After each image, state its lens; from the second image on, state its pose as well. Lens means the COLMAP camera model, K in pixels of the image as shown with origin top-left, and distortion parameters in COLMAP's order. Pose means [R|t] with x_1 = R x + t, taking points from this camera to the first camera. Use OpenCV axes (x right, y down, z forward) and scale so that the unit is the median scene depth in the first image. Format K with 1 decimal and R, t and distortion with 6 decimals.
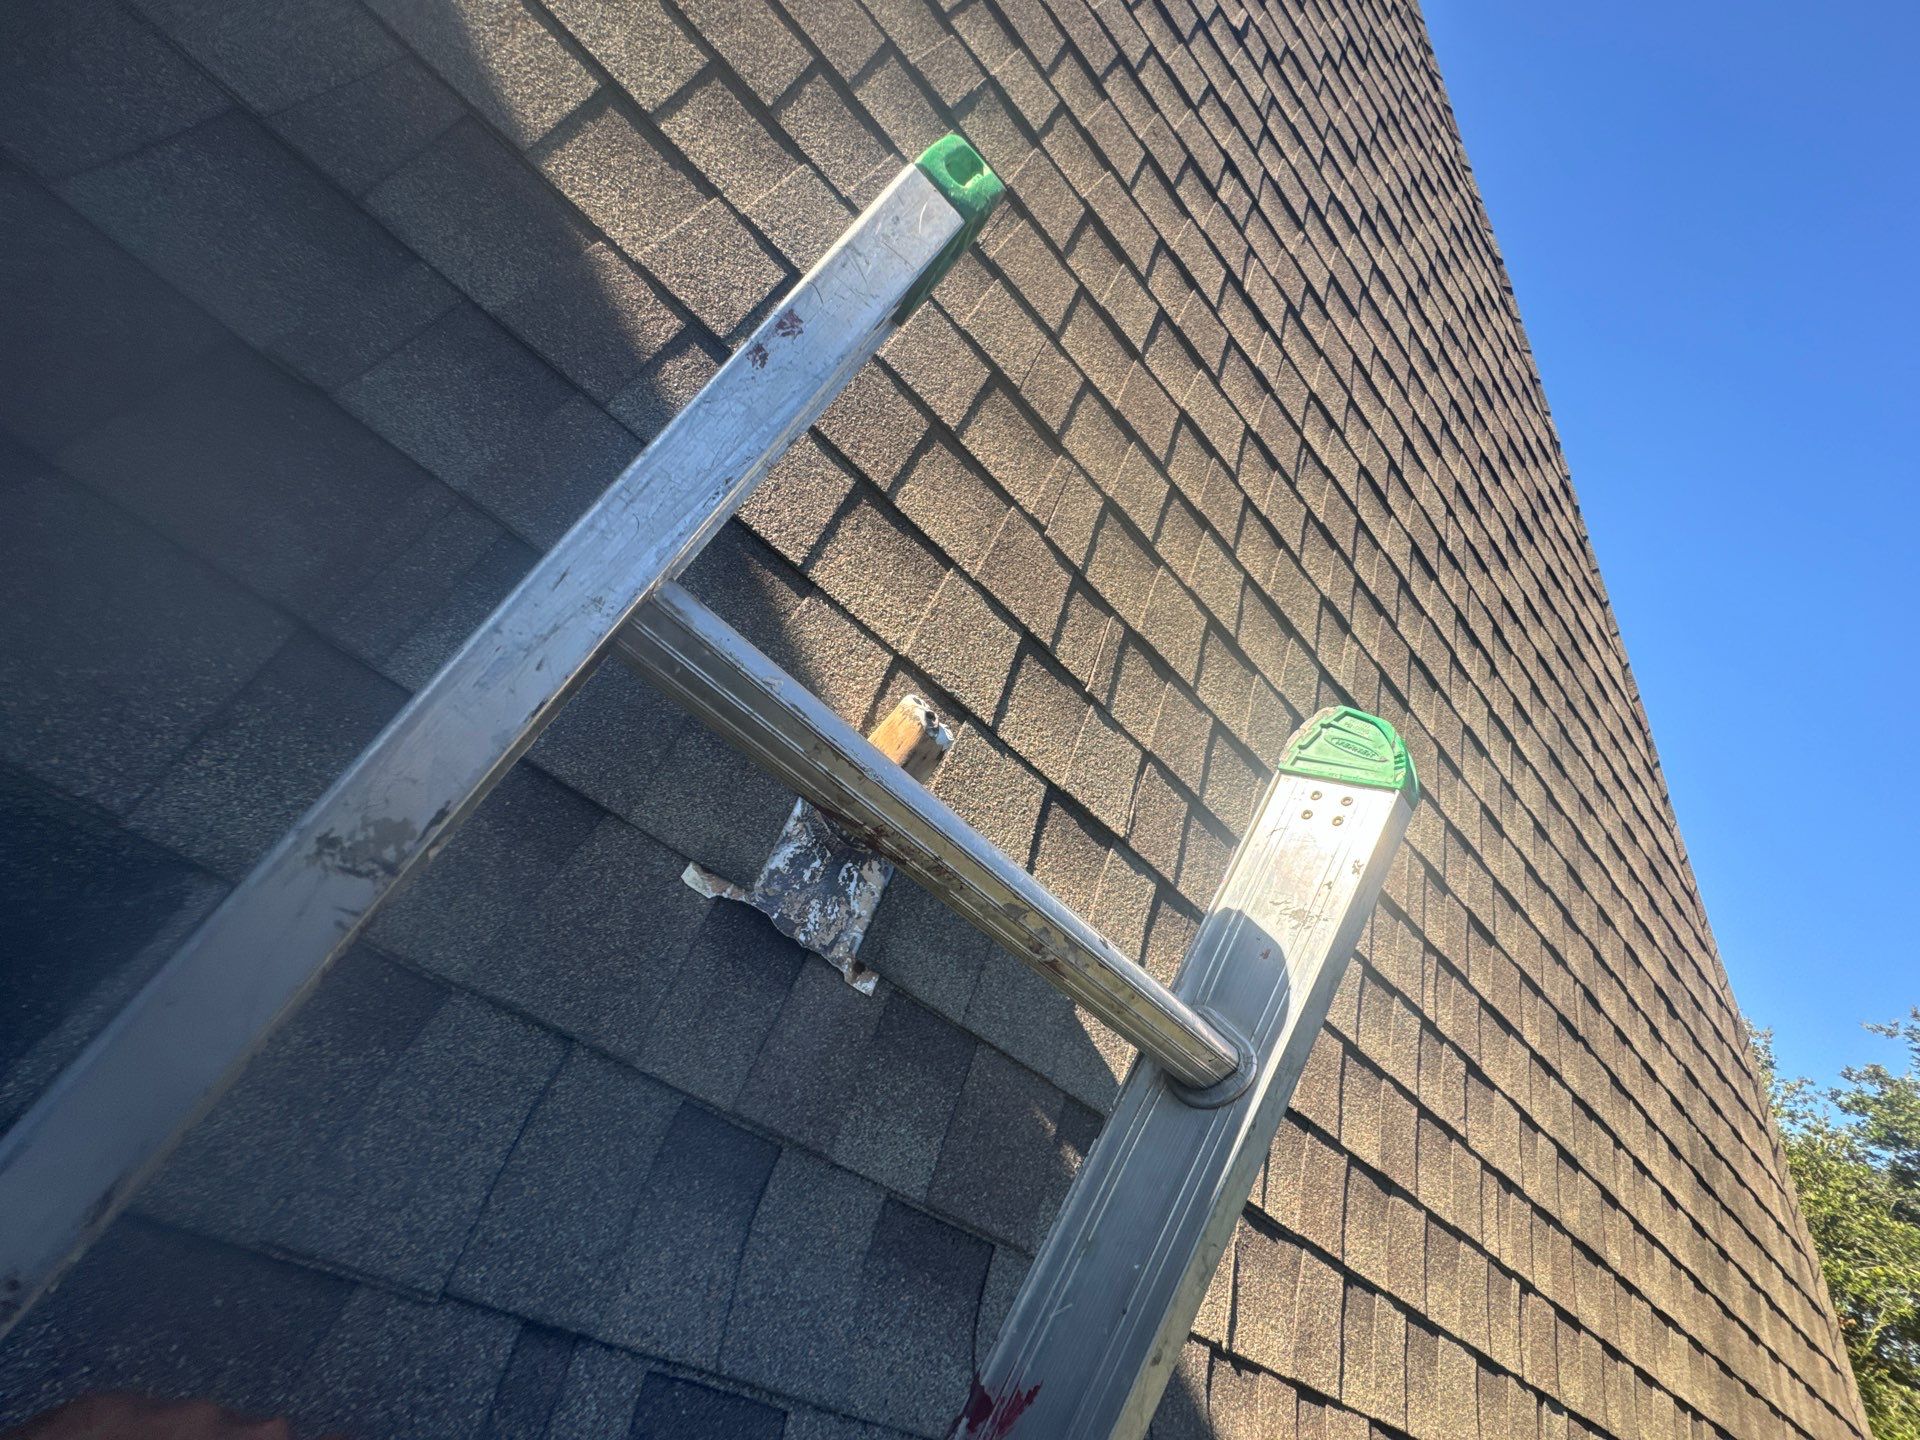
lens RADIAL K [[777.4, 0, 960.0], [0, 777.4, 720.0], [0, 0, 1]] dist [-0.001494, 0.000073]
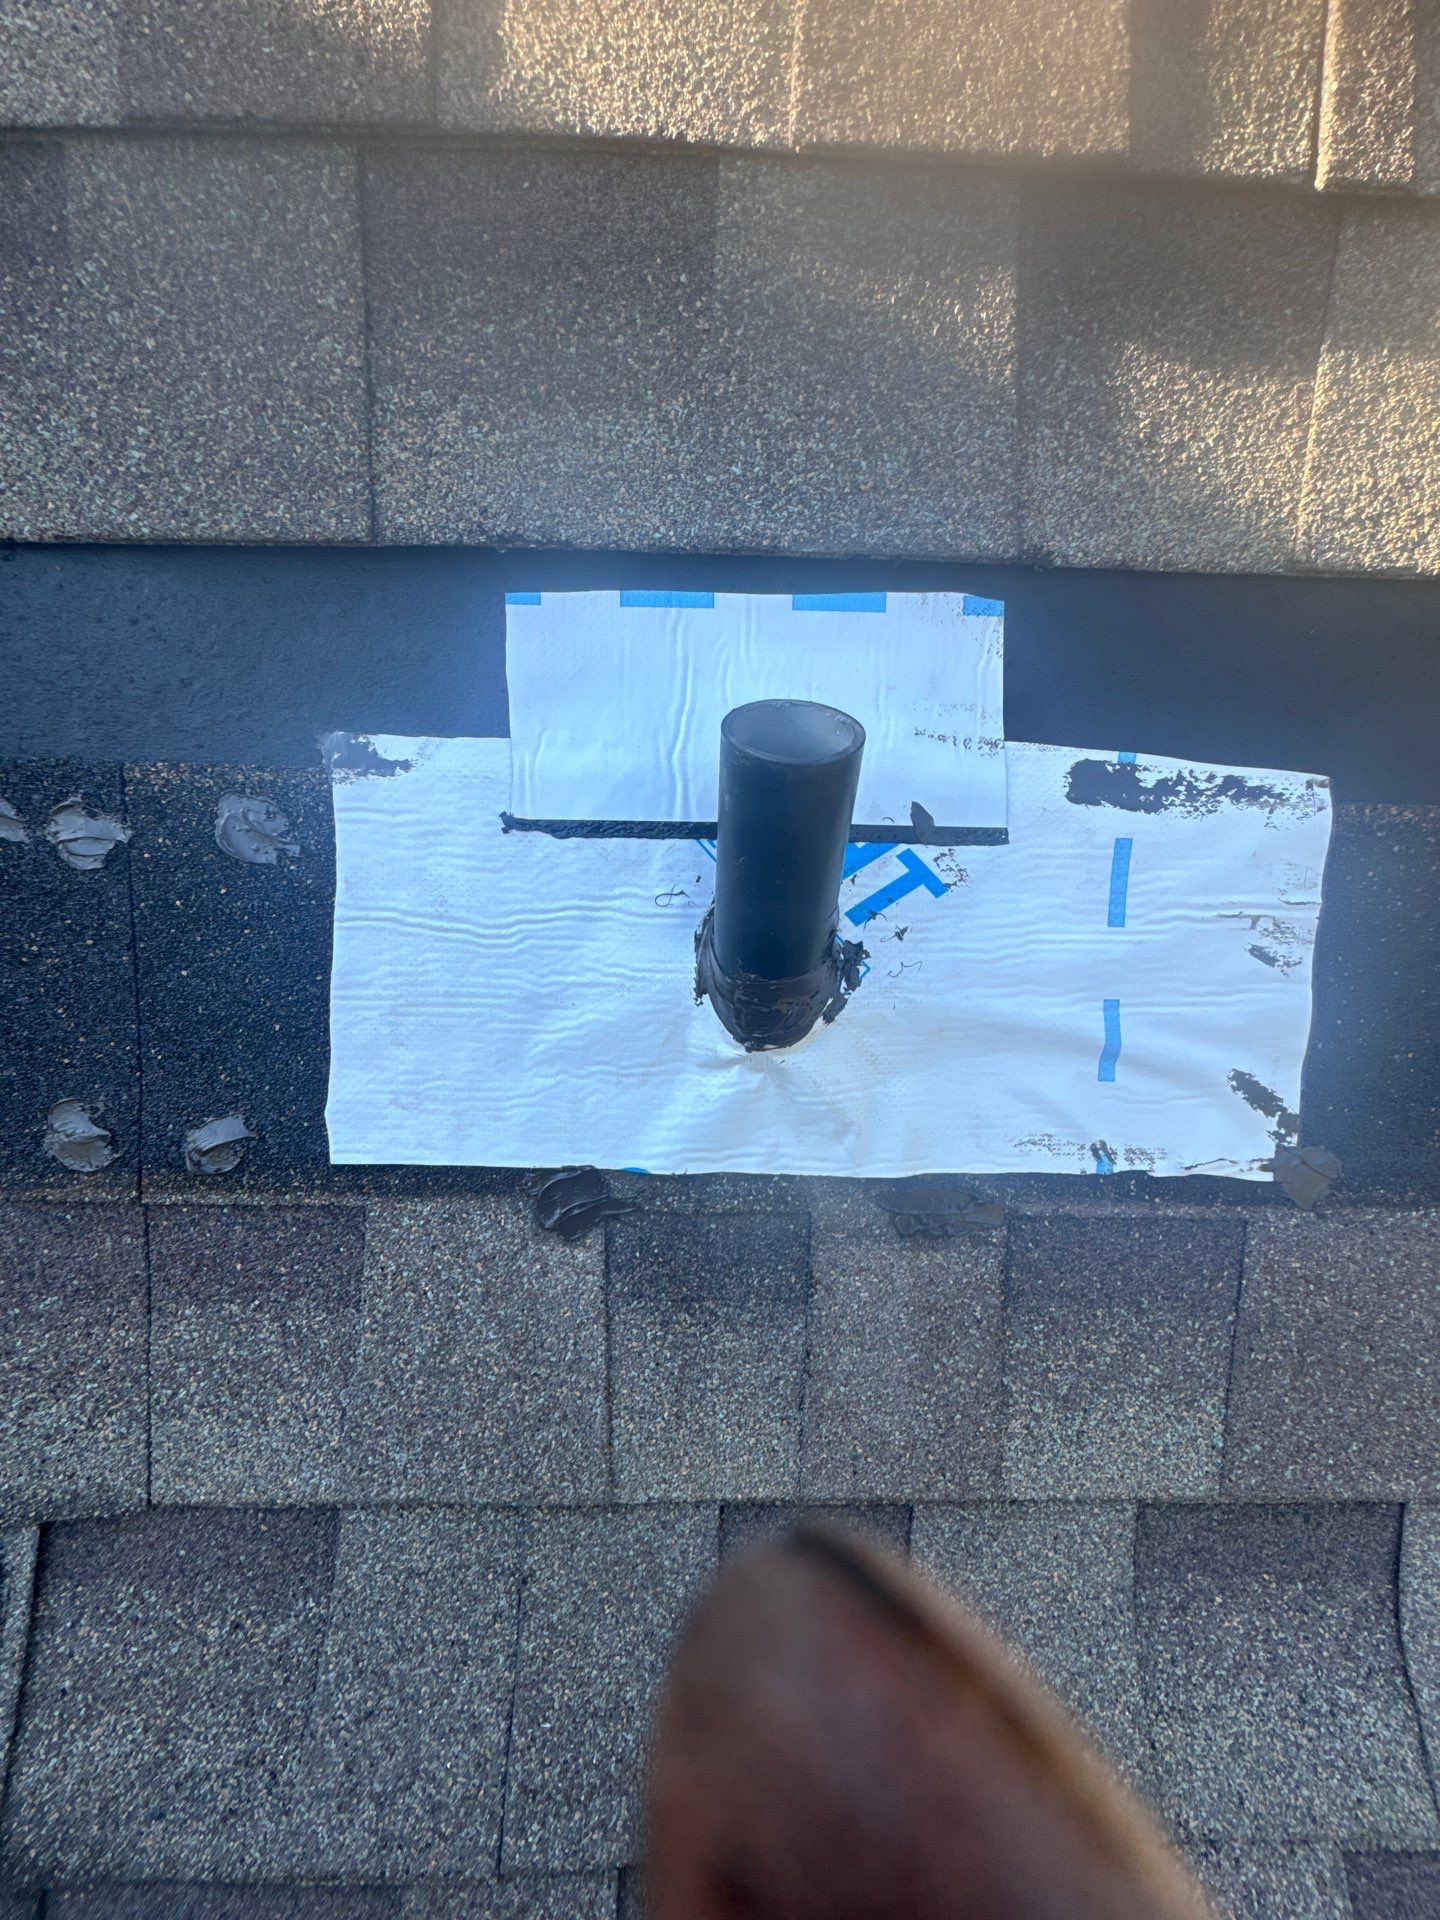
lens RADIAL K [[777.4, 0, 720.0], [0, 777.4, 960.0], [0, 0, 1]] dist [-0.001494, 0.000073]
pose [[0.723937, -0.263981, -0.637361, 0.165549], [0.564255, 0.758124, 0.326902, -0.063328], [0.396903, -0.596291, 0.697786, 0.759343]]
